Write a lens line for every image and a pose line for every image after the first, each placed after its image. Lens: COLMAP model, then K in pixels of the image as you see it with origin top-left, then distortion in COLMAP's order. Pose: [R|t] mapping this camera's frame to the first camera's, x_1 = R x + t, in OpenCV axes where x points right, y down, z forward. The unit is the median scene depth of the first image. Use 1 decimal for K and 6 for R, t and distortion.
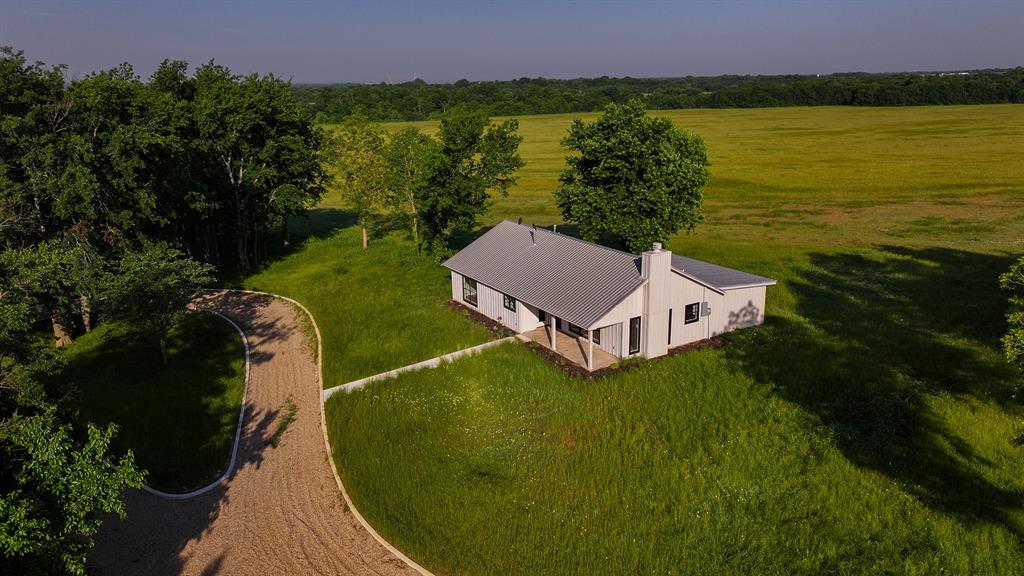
lens RADIAL K [[717.5, 0, 512.0], [0, 717.5, 288.0], [0, 0, 1]] dist [-0.002256, 0.026446]
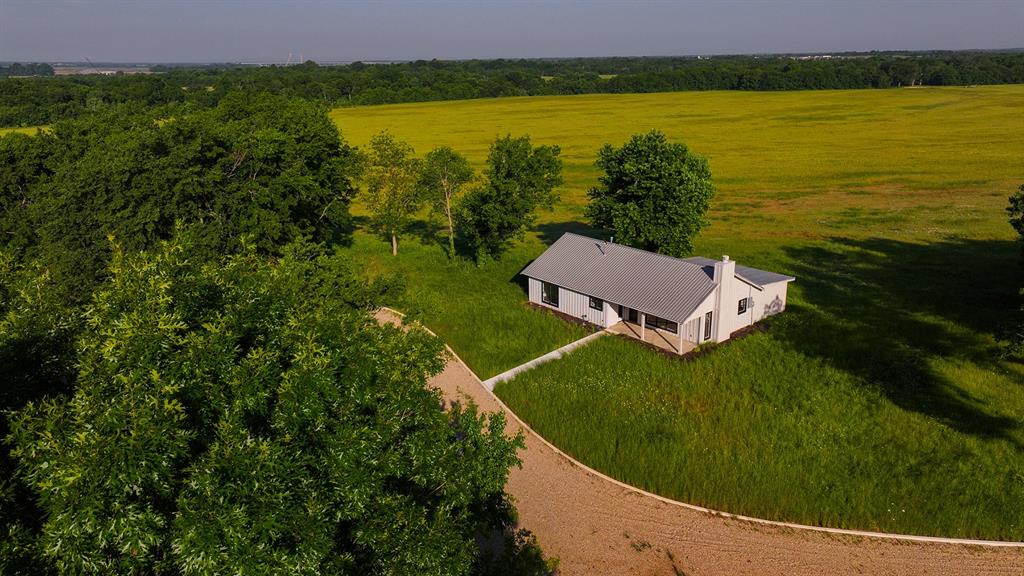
lens RADIAL K [[717.5, 0, 512.0], [0, 717.5, 288.0], [0, 0, 1]] dist [-0.002256, 0.026446]
pose [[0.989099, -0.043092, 0.140806, -0.294810], [0.039464, 0.998816, 0.028462, -0.044153], [-0.141866, -0.022595, 0.989628, -0.200891]]
